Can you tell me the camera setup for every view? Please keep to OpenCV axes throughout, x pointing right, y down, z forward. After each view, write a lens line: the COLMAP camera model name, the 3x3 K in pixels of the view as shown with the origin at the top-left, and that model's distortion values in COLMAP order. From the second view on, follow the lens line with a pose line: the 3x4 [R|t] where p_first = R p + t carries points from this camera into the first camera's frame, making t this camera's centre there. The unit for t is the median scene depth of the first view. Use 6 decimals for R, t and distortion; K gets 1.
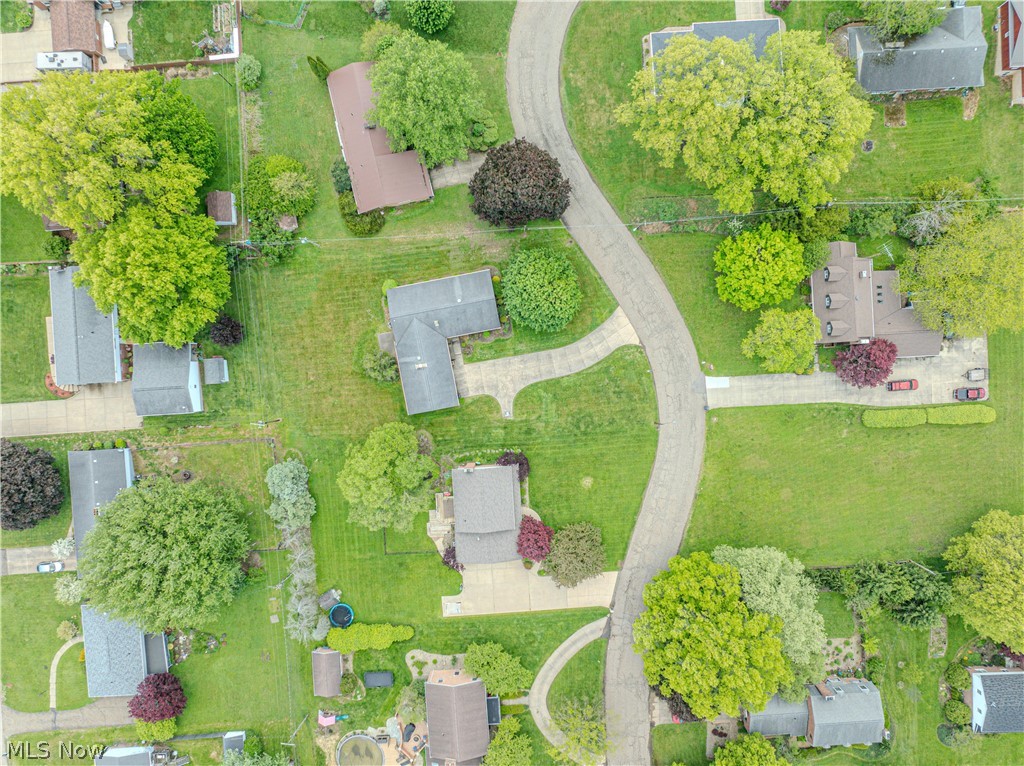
lens RADIAL K [[705.8, 0, 512.0], [0, 705.8, 383.0], [0, 0, 1]] dist [0.000254, -0.000324]
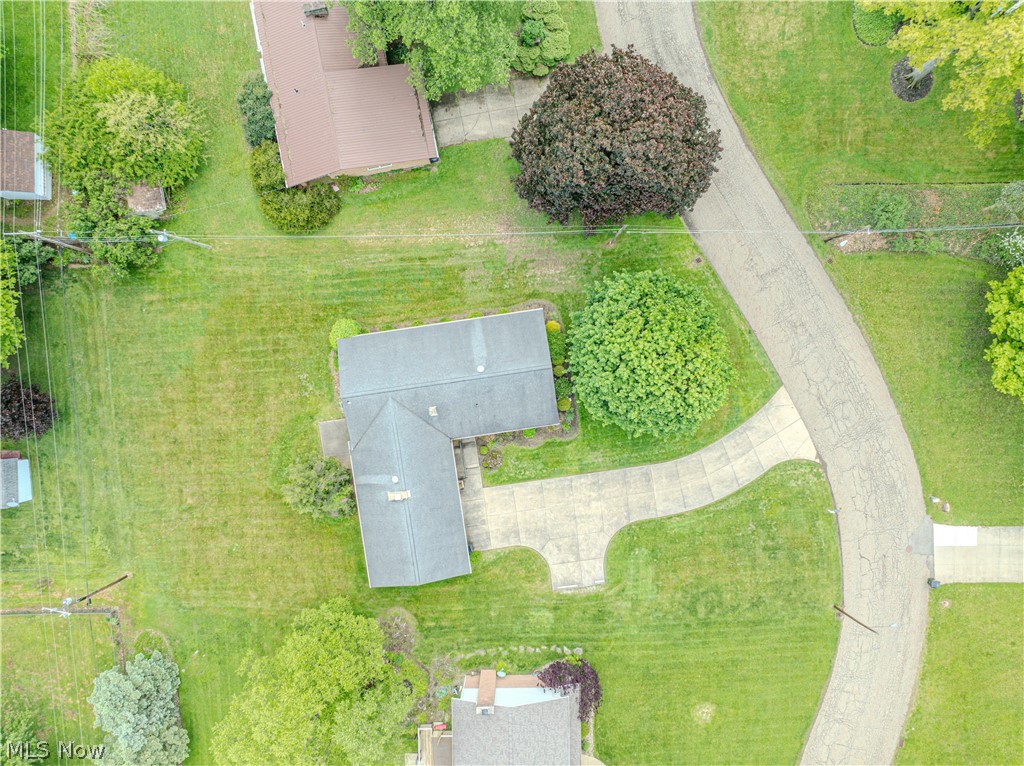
lens RADIAL K [[701.2, 0, 512.0], [0, 701.2, 383.0], [0, 0, 1]] dist [-0.024052, 0.000605]
pose [[0.999076, 0.042176, 0.008305, -0.054442], [-0.042138, 0.999101, -0.004700, -0.101652], [-0.008496, 0.004346, 0.999954, 0.486296]]
